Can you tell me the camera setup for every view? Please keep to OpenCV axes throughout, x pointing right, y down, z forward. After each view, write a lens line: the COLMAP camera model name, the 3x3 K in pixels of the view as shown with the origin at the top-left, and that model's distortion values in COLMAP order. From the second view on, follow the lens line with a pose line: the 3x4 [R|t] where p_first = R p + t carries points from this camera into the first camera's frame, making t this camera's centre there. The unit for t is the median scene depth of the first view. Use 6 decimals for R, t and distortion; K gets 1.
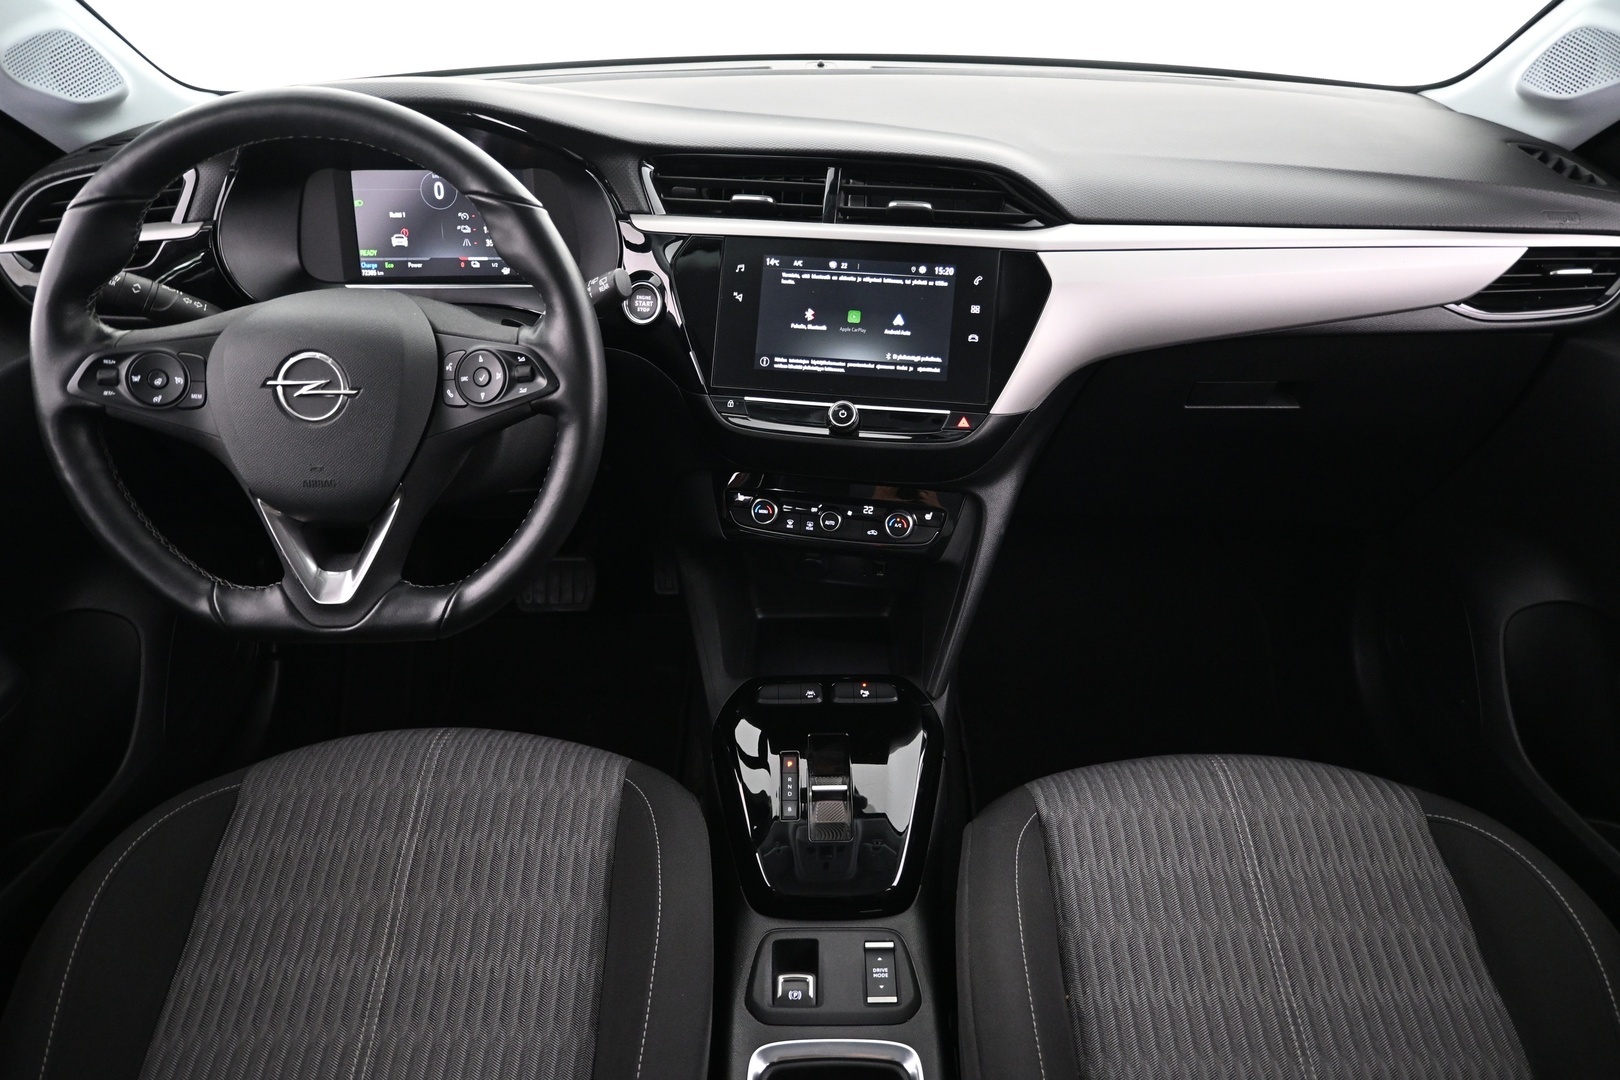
lens RADIAL K [[1101.8, 0, 811.6], [0, 1101.8, 538.8], [0, 0, 1]] dist [-0.002646, 0.002846]
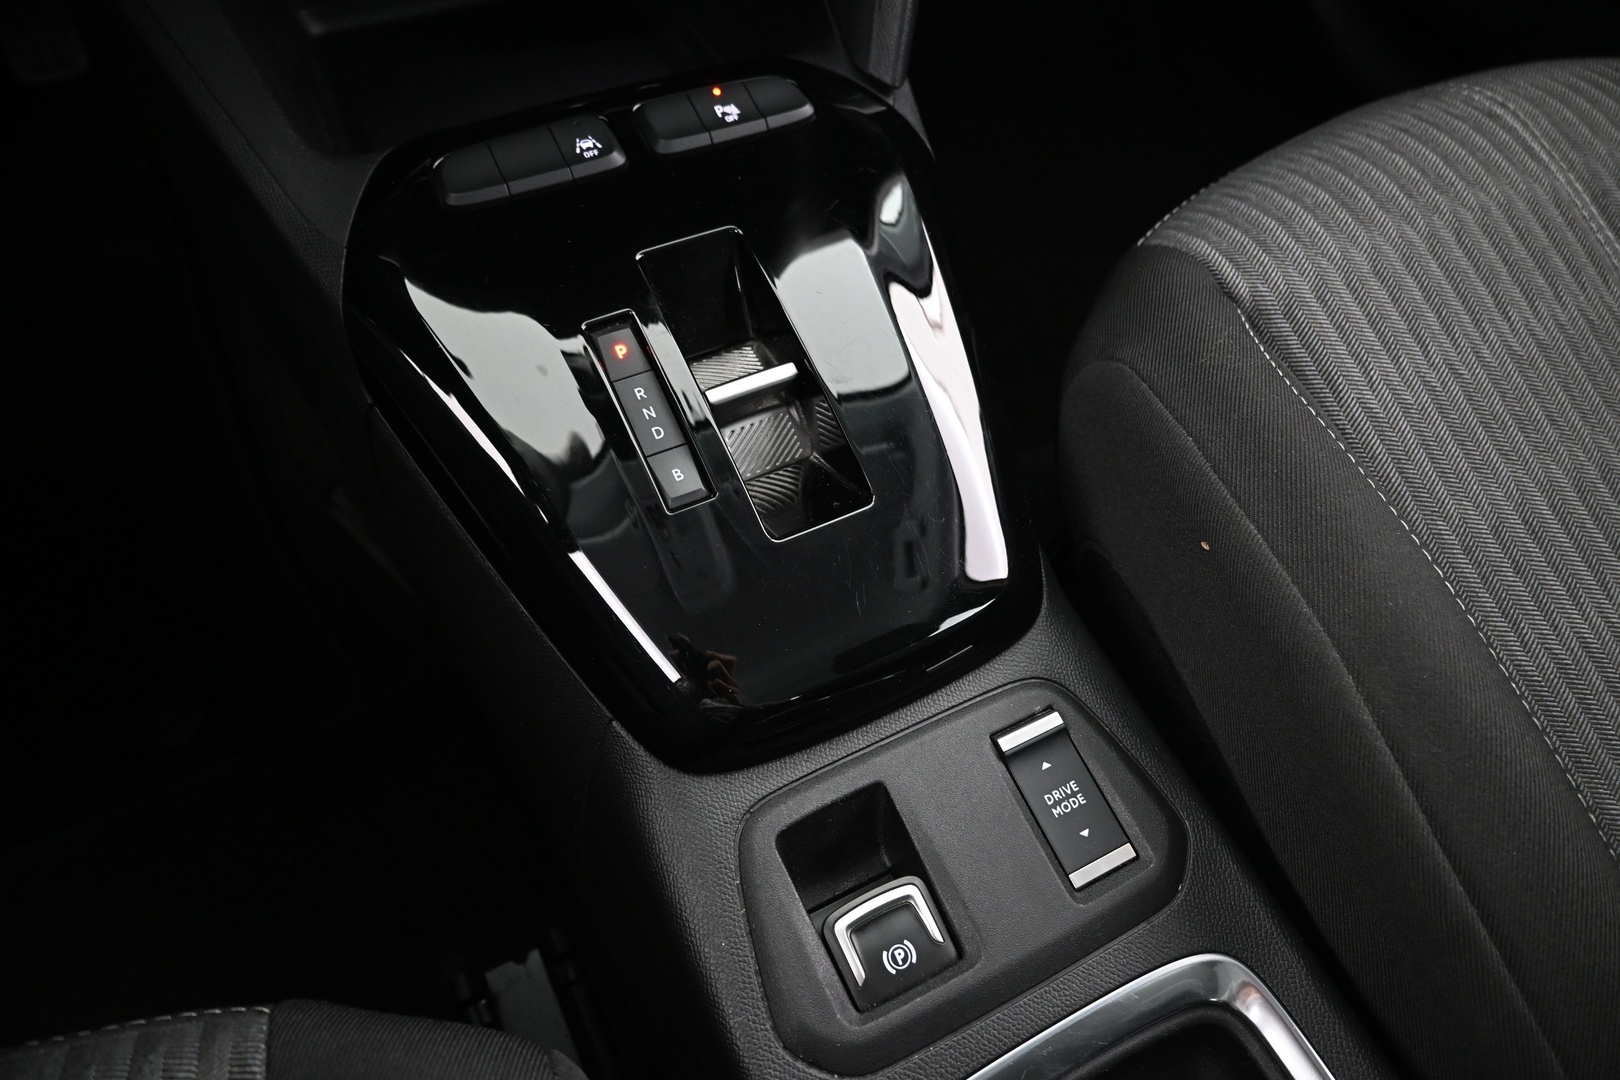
lens RADIAL K [[1101.8, 0, 806.6], [0, 1101.8, 536.3], [0, 0, 1]] dist [-0.002646, 0.002846]
pose [[0.887183, -0.333273, 0.319117, -0.105738], [0.181346, 0.887793, 0.423011, 0.131539], [-0.424288, -0.317417, 0.848072, 0.723147]]
